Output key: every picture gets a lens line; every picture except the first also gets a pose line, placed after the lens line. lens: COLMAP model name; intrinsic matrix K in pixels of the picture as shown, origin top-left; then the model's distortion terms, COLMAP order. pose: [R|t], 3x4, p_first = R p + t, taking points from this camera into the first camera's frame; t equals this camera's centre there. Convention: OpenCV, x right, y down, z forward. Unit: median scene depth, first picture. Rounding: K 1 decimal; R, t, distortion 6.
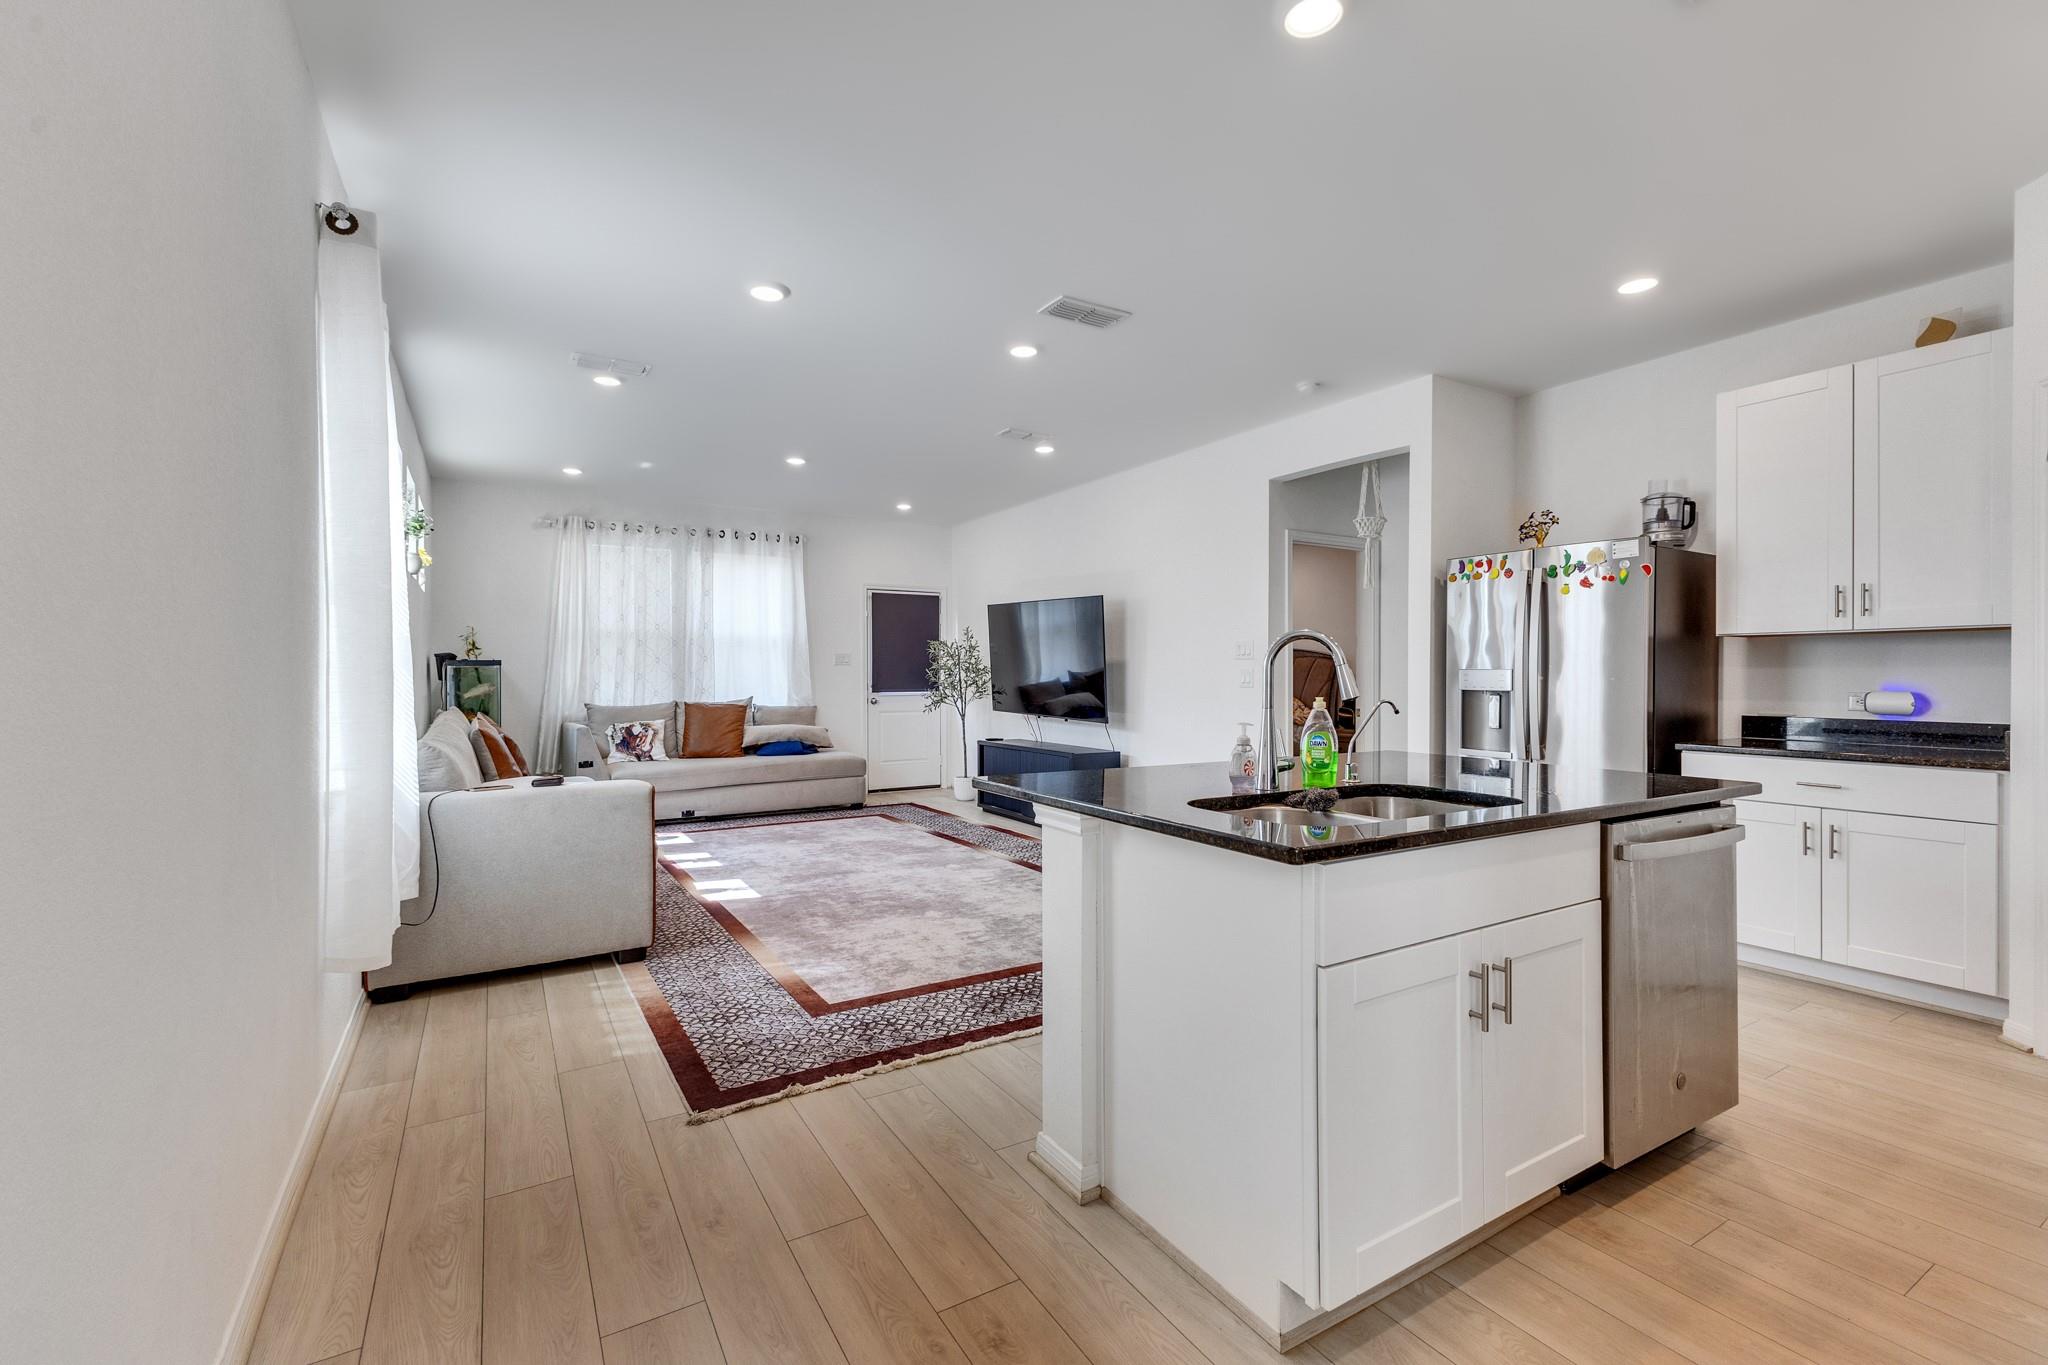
lens RADIAL K [[880.7, 0, 1023.2], [0, 880.7, 679.4], [0, 0, 1]] dist [0.015225, -0.005037]
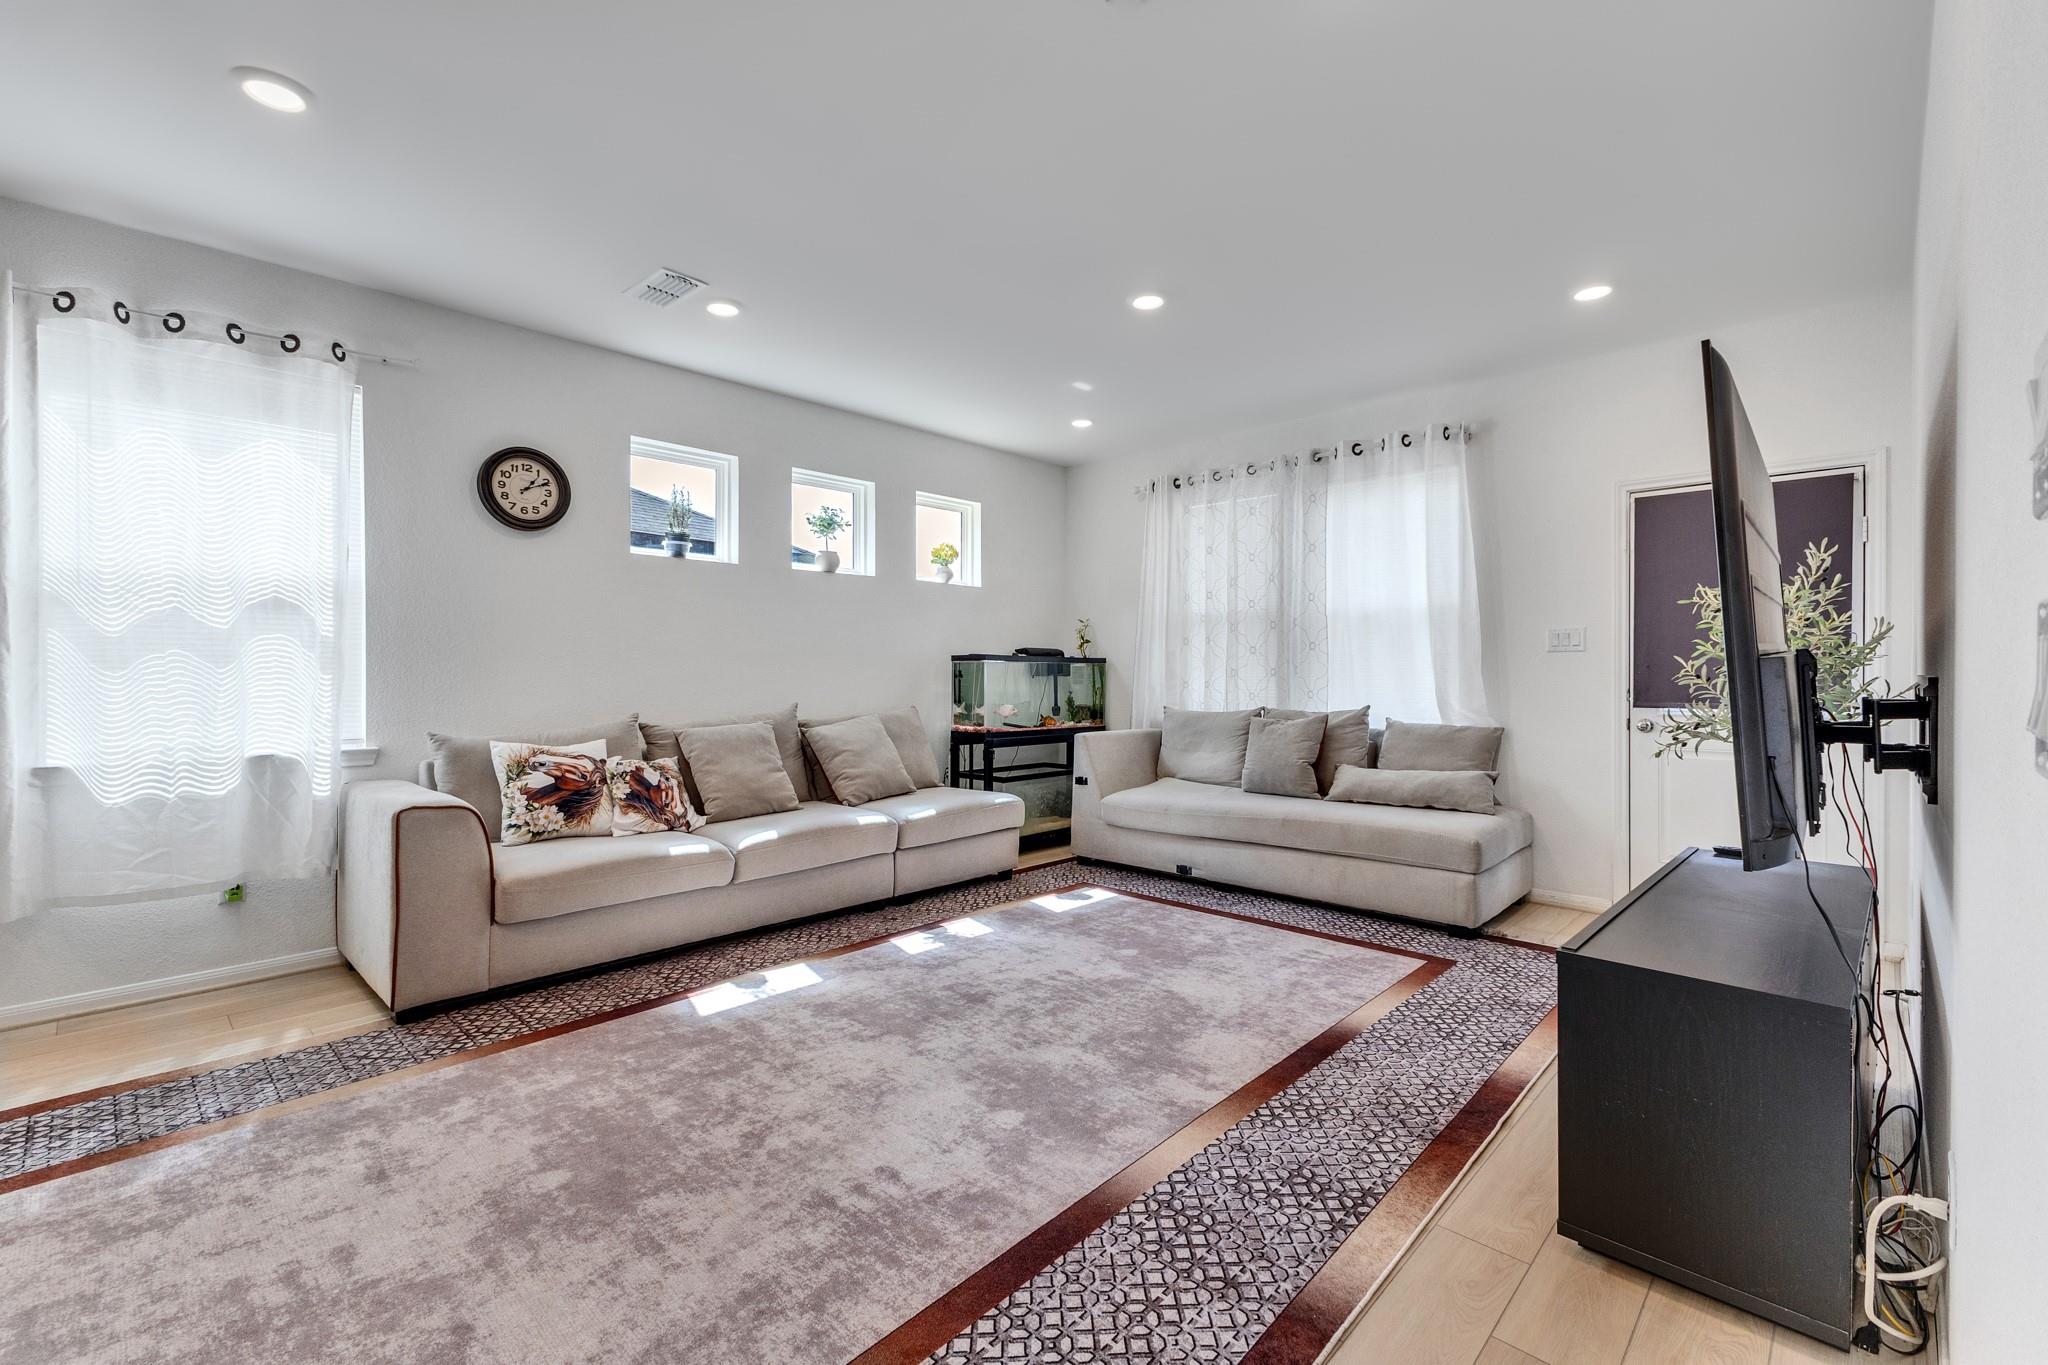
lens RADIAL K [[880.7, 0, 1024.9], [0, 880.7, 677.4], [0, 0, 1]] dist [0.015225, -0.005037]
pose [[0.260868, 0.006530, -0.965353, 0.504232], [-0.005196, 0.999972, 0.005361, -0.005499], [0.965361, 0.003617, 0.260894, 1.360311]]
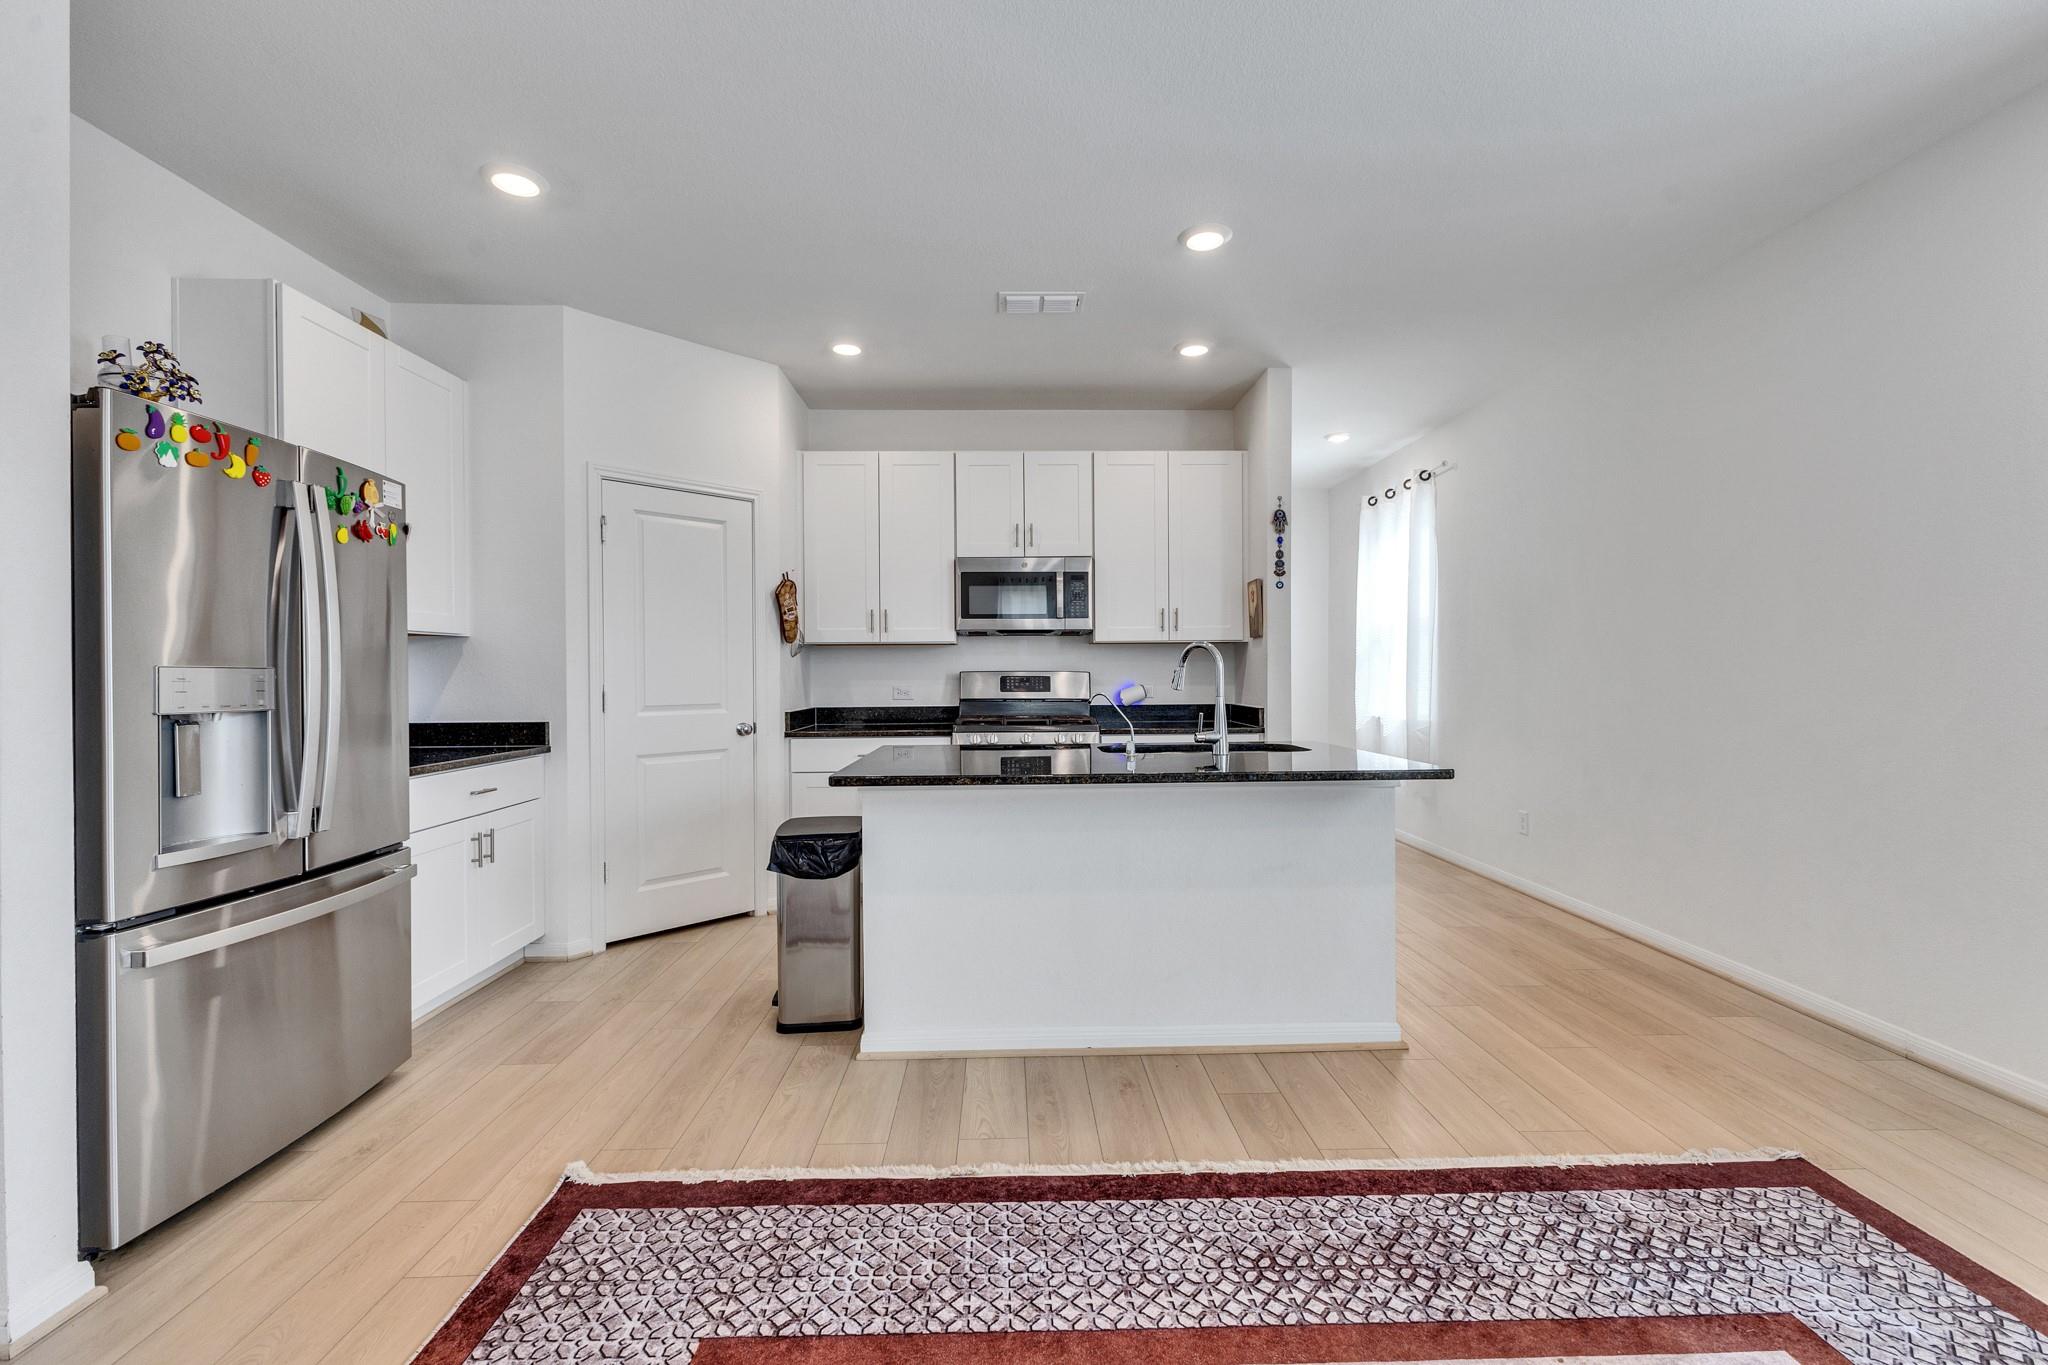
lens RADIAL K [[880.7, 0, 1026.0], [0, 880.7, 667.1], [0, 0, 1]] dist [0.015225, -0.005037]
pose [[-0.865851, 0.010700, 0.500188, -0.095865], [0.008935, 0.999943, -0.005925, -0.004382], [-0.500222, -0.000661, -0.865897, 1.430099]]
